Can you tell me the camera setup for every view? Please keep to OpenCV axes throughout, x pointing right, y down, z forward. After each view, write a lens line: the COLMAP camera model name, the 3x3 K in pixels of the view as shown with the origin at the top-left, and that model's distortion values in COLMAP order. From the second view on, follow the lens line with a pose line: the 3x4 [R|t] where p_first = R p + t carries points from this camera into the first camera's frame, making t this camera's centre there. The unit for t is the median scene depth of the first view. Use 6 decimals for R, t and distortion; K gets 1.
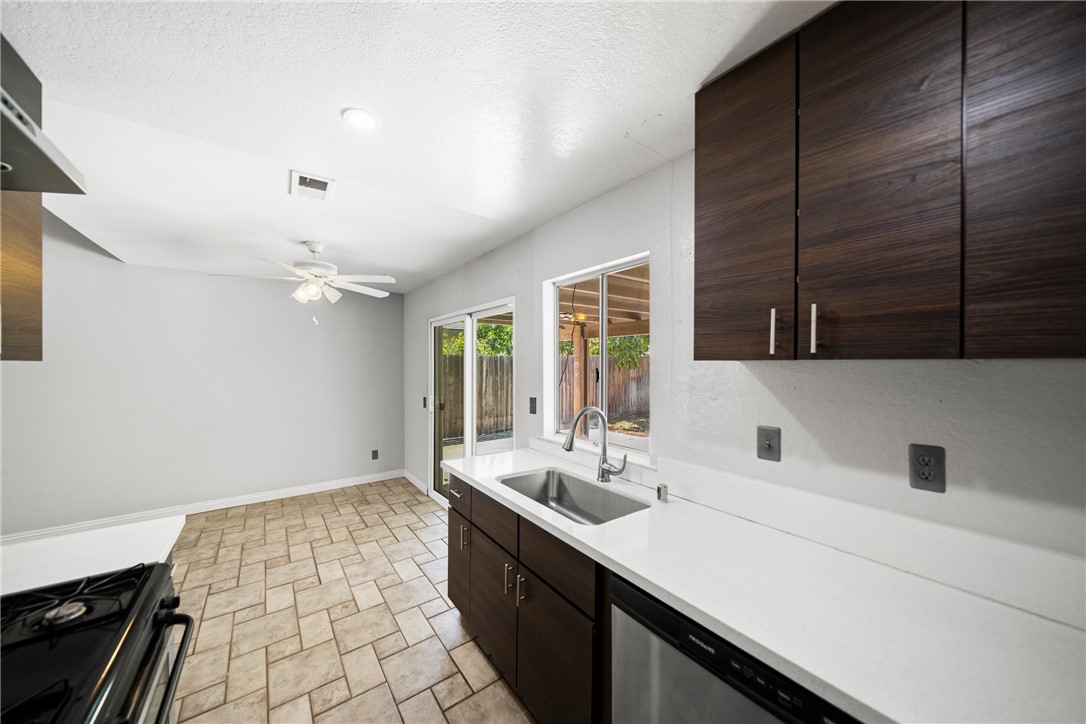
lens RADIAL K [[369.2, 0, 543.6], [0, 369.2, 366.8], [0, 0, 1]] dist [-0.002513, 0.000208]
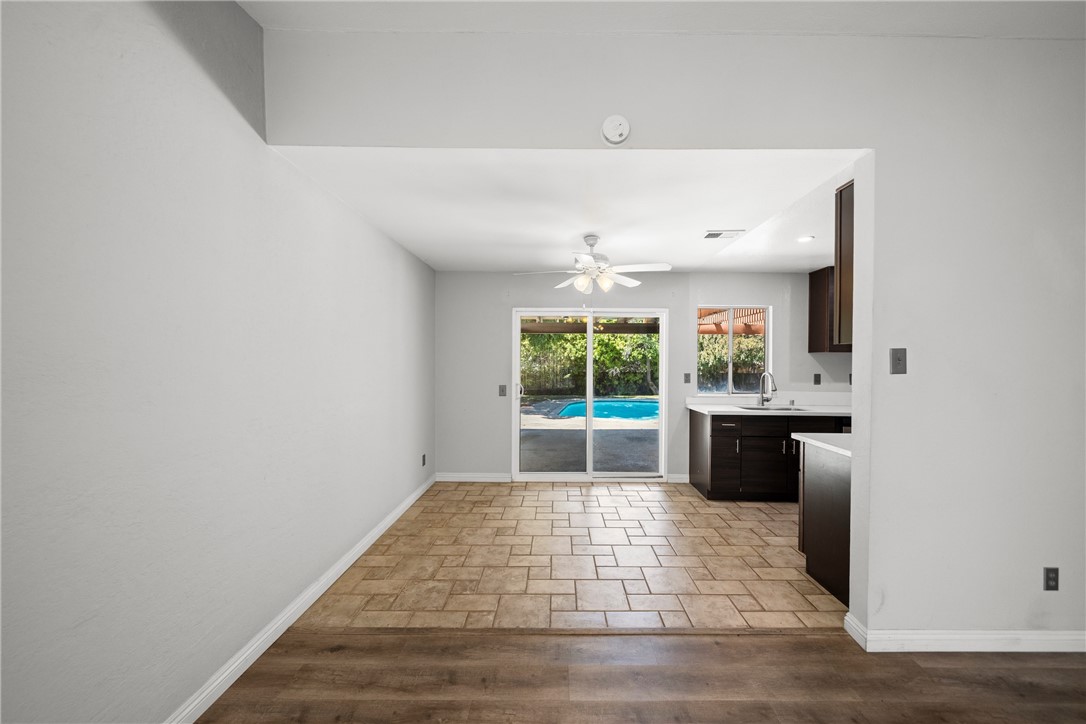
lens RADIAL K [[369.2, 0, 555.9], [0, 369.2, 369.3], [0, 0, 1]] dist [-0.002513, 0.000208]
pose [[0.605429, -0.015872, 0.795741, -1.724640], [0.004079, 0.999850, 0.016840, 0.033640], [-0.795889, -0.006950, 0.605403, 0.469857]]
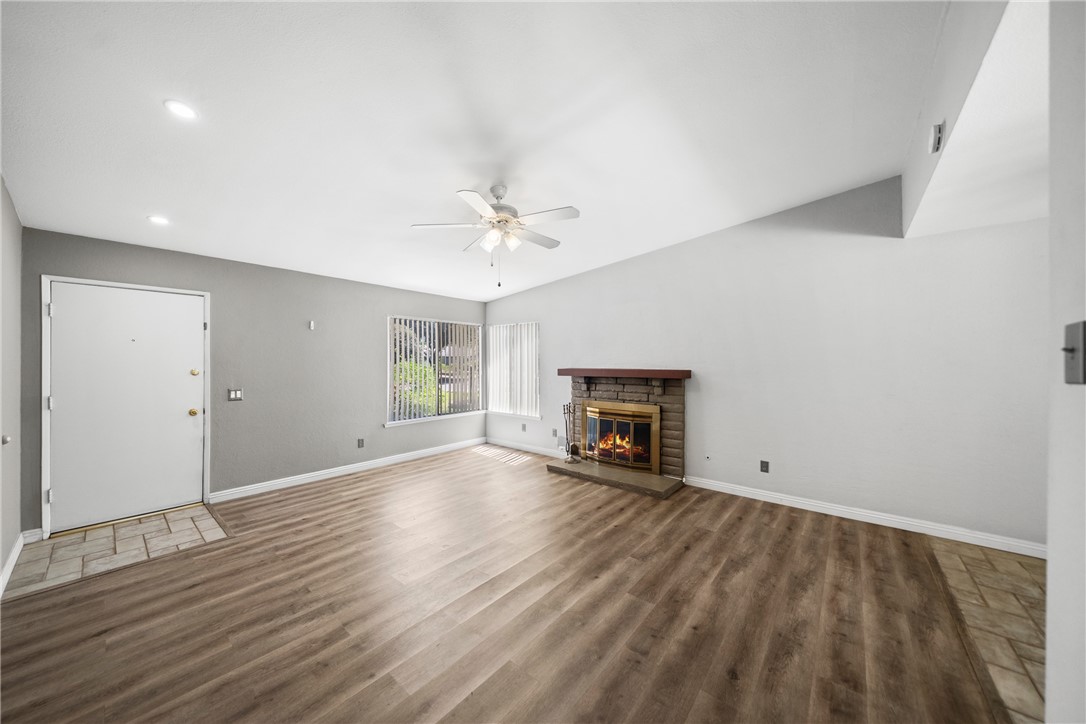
lens RADIAL K [[369.2, 0, 530.8], [0, 369.2, 362.3], [0, 0, 1]] dist [-0.002513, 0.000208]
pose [[0.212981, 0.000263, -0.977056, -0.590525], [-0.009984, 0.999948, -0.001907, 0.046669], [0.977005, 0.010161, 0.212973, -0.108496]]
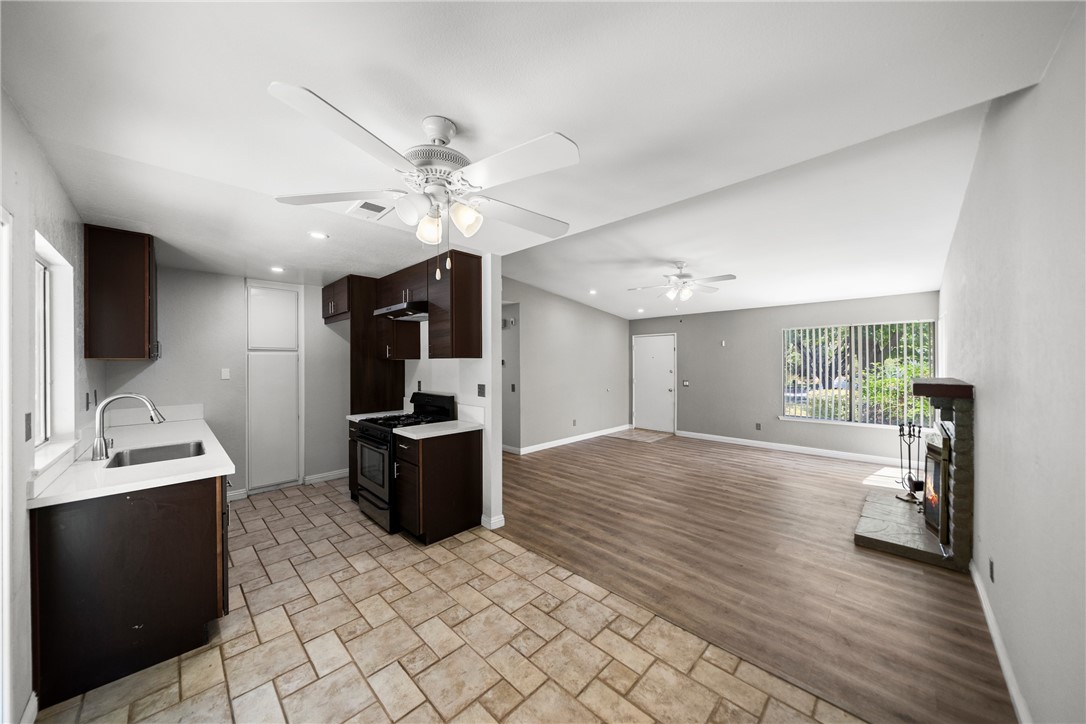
lens RADIAL K [[369.2, 0, 543.0], [0, 369.2, 363.7], [0, 0, 1]] dist [-0.002513, 0.000208]
pose [[-0.989138, 0.003134, -0.146960, -0.765779], [0.001673, 0.999948, 0.010070, 0.001681], [0.146983, 0.009715, -0.989091, 1.715802]]
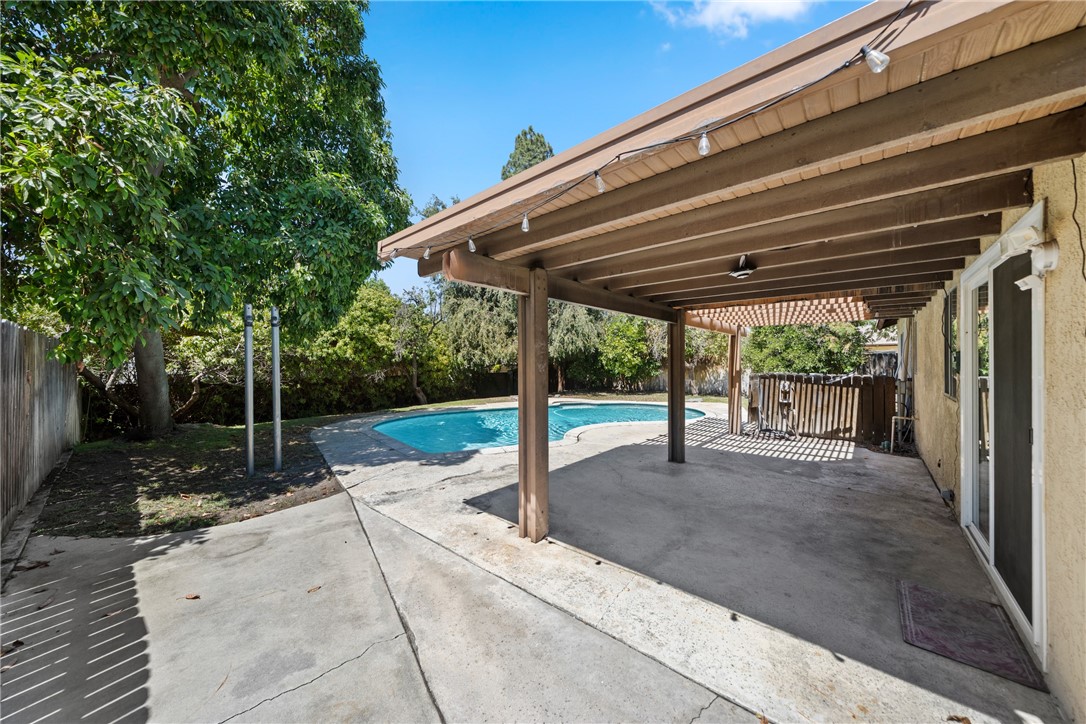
lens RADIAL K [[369.2, 0, 539.2], [0, 369.2, 364.5], [0, 0, 1]] dist [-0.002513, 0.000208]
pose [[-0.189677, -0.001893, 0.981845, -0.891052], [0.015109, 0.999874, 0.004847, 0.045080], [-0.981730, 0.015754, -0.189624, 2.677164]]
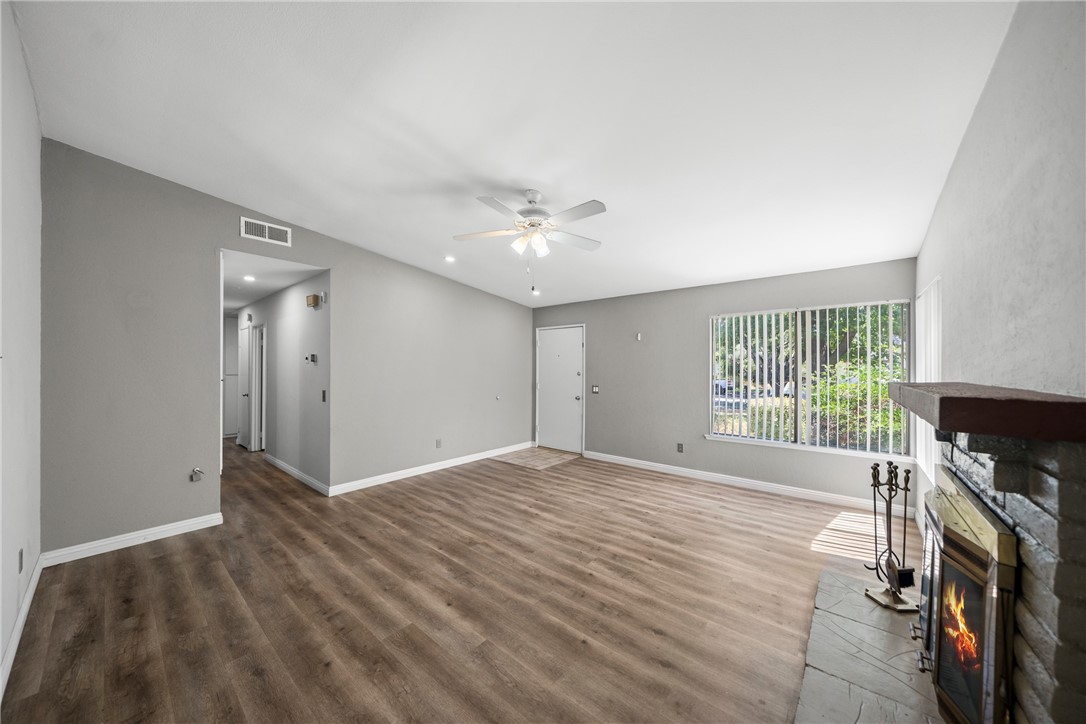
lens RADIAL K [[369.2, 0, 541.6], [0, 369.2, 367.1], [0, 0, 1]] dist [-0.002513, 0.000208]
pose [[-0.974440, -0.003472, -0.224622, -1.477001], [-0.005117, 0.999964, 0.006743, 0.039689], [0.224591, 0.007720, -0.974423, 1.113092]]
